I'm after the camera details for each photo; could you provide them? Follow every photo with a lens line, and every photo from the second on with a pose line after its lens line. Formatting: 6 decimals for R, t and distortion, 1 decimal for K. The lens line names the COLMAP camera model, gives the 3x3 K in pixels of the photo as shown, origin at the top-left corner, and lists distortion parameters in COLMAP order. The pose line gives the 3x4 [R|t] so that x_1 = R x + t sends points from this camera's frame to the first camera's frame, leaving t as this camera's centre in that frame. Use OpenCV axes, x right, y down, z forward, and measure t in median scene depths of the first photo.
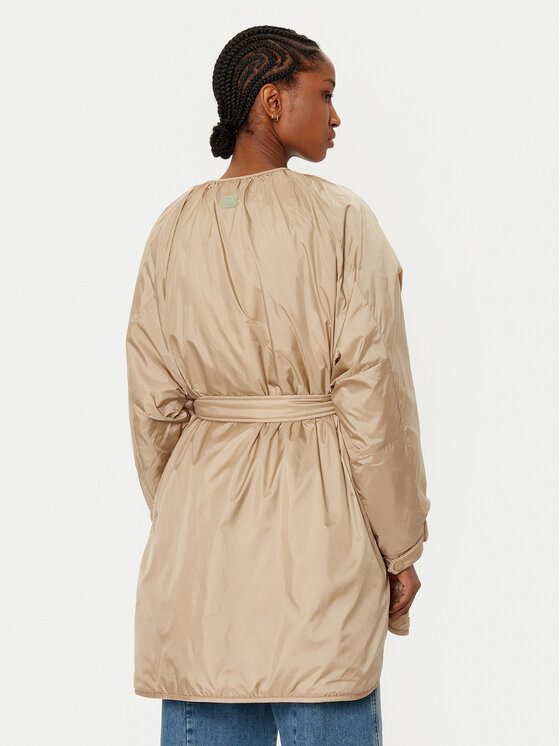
lens RADIAL K [[1267.4, 0, 283.2], [0, 1267.4, 374.8], [0, 0, 1]] dist [0.049240, 0.000000]
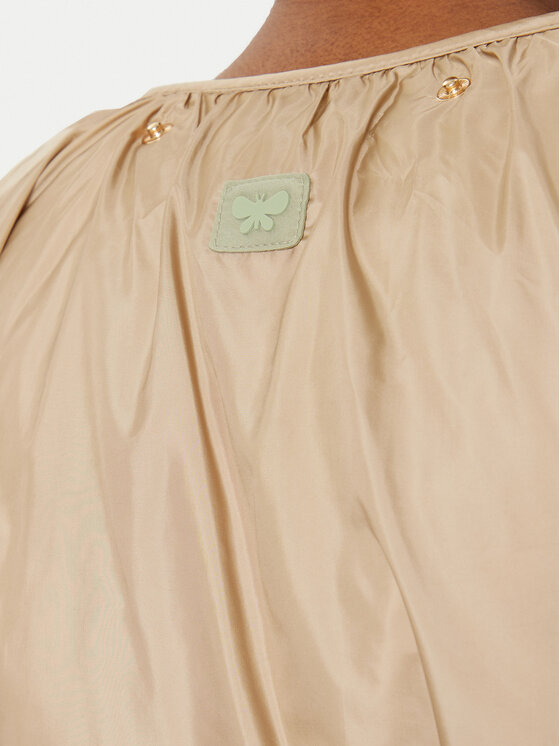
lens RADIAL K [[1628.1, 0, 278.4], [0, 1628.1, 373.2], [0, 0, 1]] dist [-0.005148, 0.000000]
pose [[0.995638, 0.016130, -0.091899, -0.022208], [-0.013317, 0.999426, 0.031138, -0.138008], [0.092349, -0.029778, 0.995281, 0.886813]]
